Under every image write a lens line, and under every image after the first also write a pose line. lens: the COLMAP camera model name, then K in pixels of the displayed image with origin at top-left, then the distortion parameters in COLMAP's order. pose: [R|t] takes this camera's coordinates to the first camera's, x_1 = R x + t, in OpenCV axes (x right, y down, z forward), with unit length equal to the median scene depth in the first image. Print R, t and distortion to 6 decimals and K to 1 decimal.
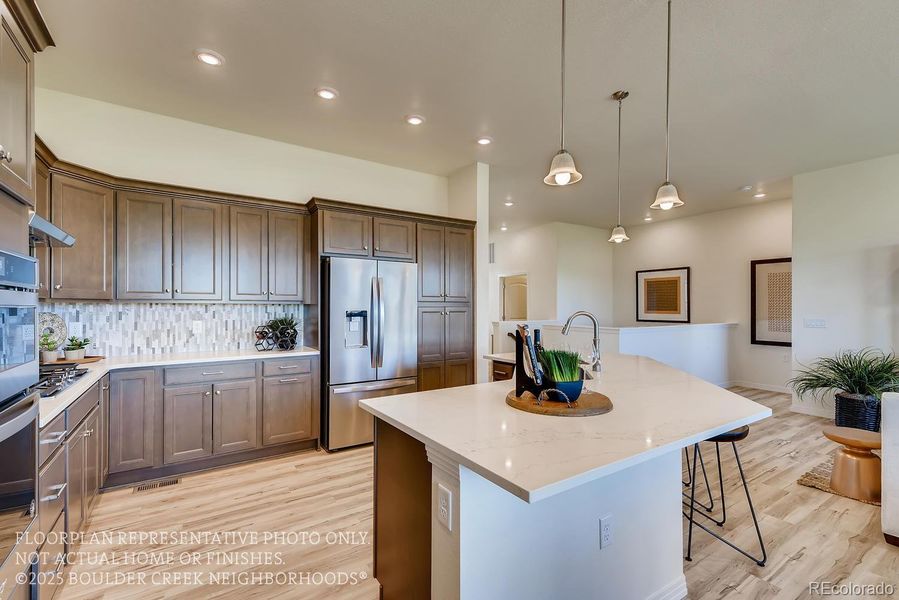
lens RADIAL K [[407.7, 0, 455.2], [0, 407.7, 306.8], [0, 0, 1]] dist [0.033673, -0.004641]
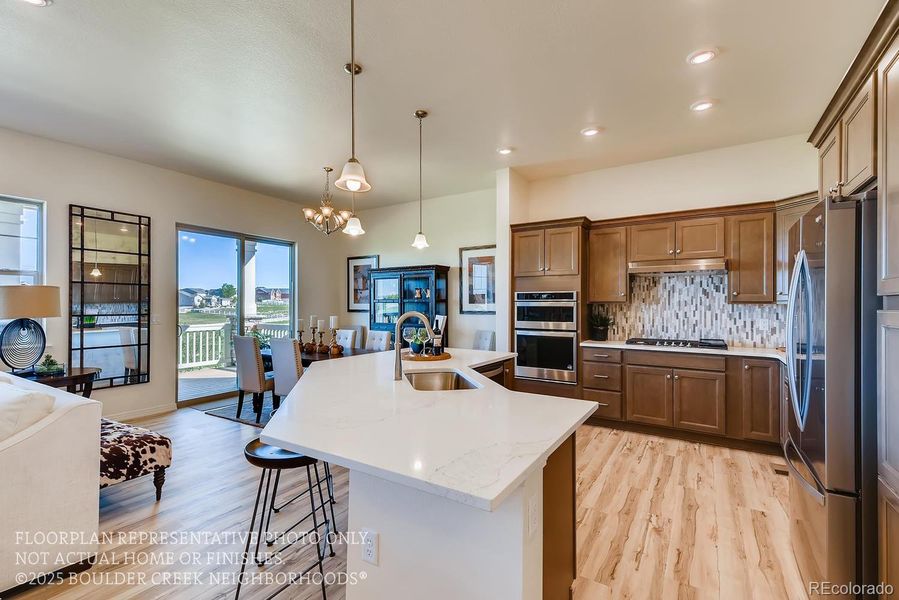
lens RADIAL K [[407.7, 0, 449.2], [0, 407.7, 300.6], [0, 0, 1]] dist [0.033673, -0.004641]
pose [[-0.918905, -0.008260, -0.394391, 0.463224], [-0.004032, 0.999925, -0.011549, -0.001657], [0.394457, -0.009022, -0.918870, 1.459414]]
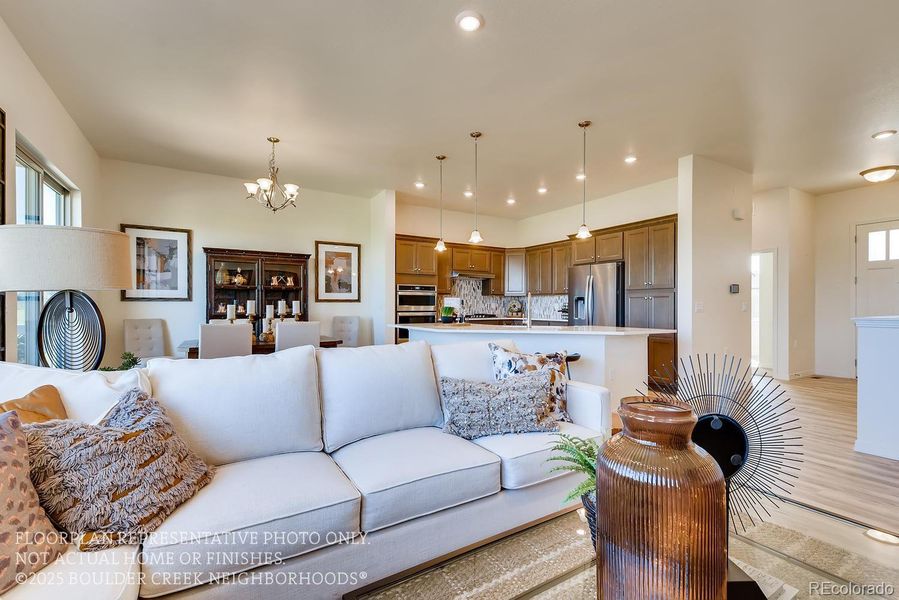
lens RADIAL K [[407.7, 0, 446.7], [0, 407.7, 307.8], [0, 0, 1]] dist [0.033673, -0.004641]
pose [[-0.055155, 0.001742, -0.998476, 1.583668], [-0.002894, 0.999994, 0.001904, 0.057070], [0.998474, 0.002994, -0.055150, 0.586945]]
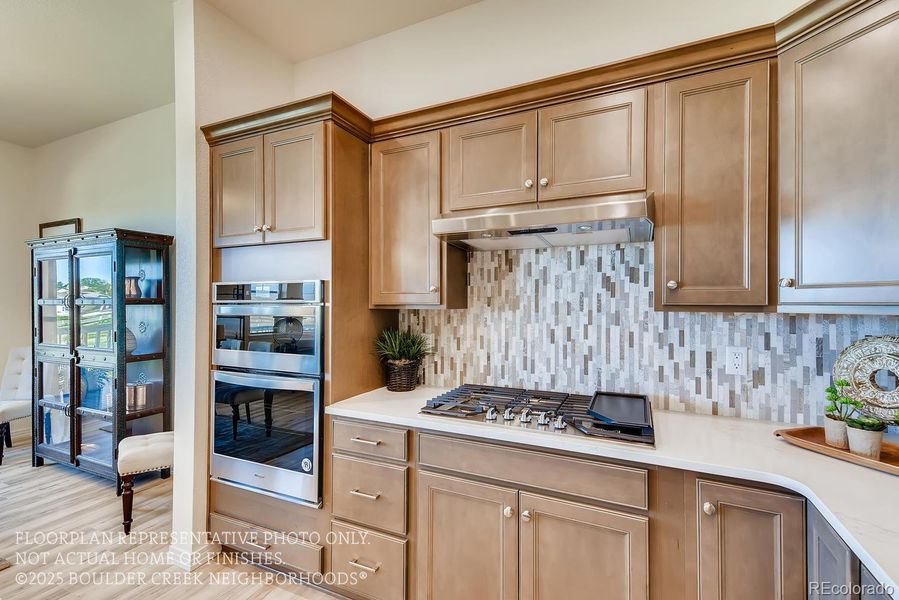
lens RADIAL K [[407.7, 0, 455.2], [0, 407.7, 298.6], [0, 0, 1]] dist [0.033673, -0.004641]
pose [[-0.858068, -0.008353, -0.513469, -0.294494], [-0.001673, 0.999908, -0.013470, -0.016350], [0.513534, -0.010699, -0.858003, 0.975264]]
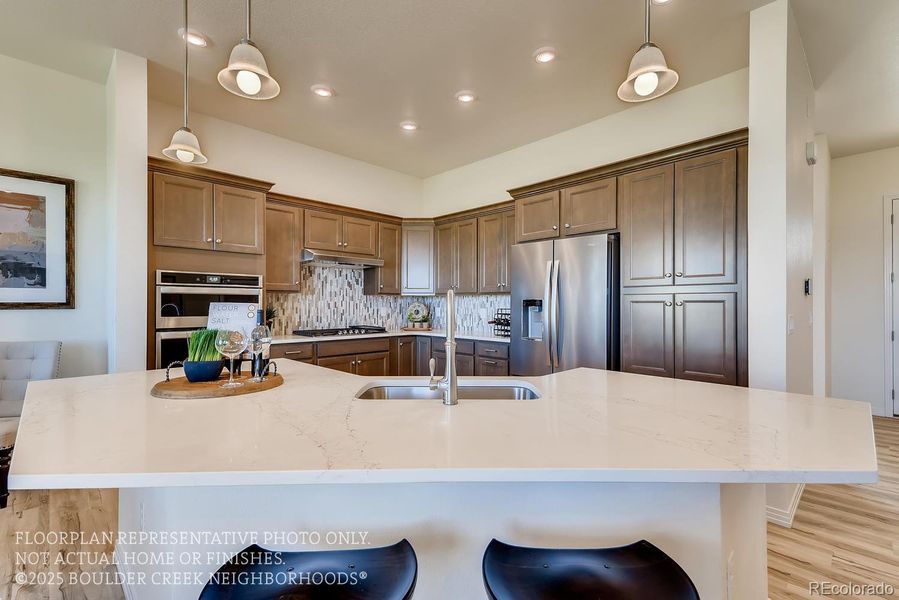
lens RADIAL K [[389.2, 0, 452.7], [0, 389.2, 305.7], [0, 0, 1]] dist [0.006974, -0.002988]
pose [[0.187673, 0.003149, -0.982227, 0.619218], [-0.003026, 0.999992, 0.002628, 0.023134], [0.982227, 0.002479, 0.187681, 0.709761]]
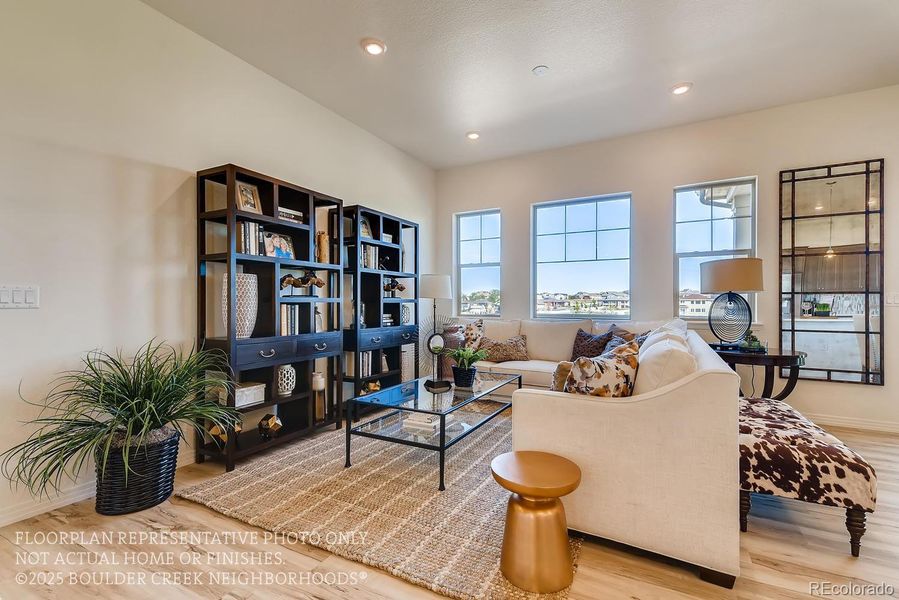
lens RADIAL K [[407.7, 0, 456.2], [0, 407.7, 302.1], [0, 0, 1]] dist [0.033673, -0.004641]
pose [[-0.481966, -0.002761, 0.876186, 0.441015], [-0.004300, 0.999990, 0.000786, 0.060764], [-0.876179, -0.003388, -0.481973, 1.193864]]
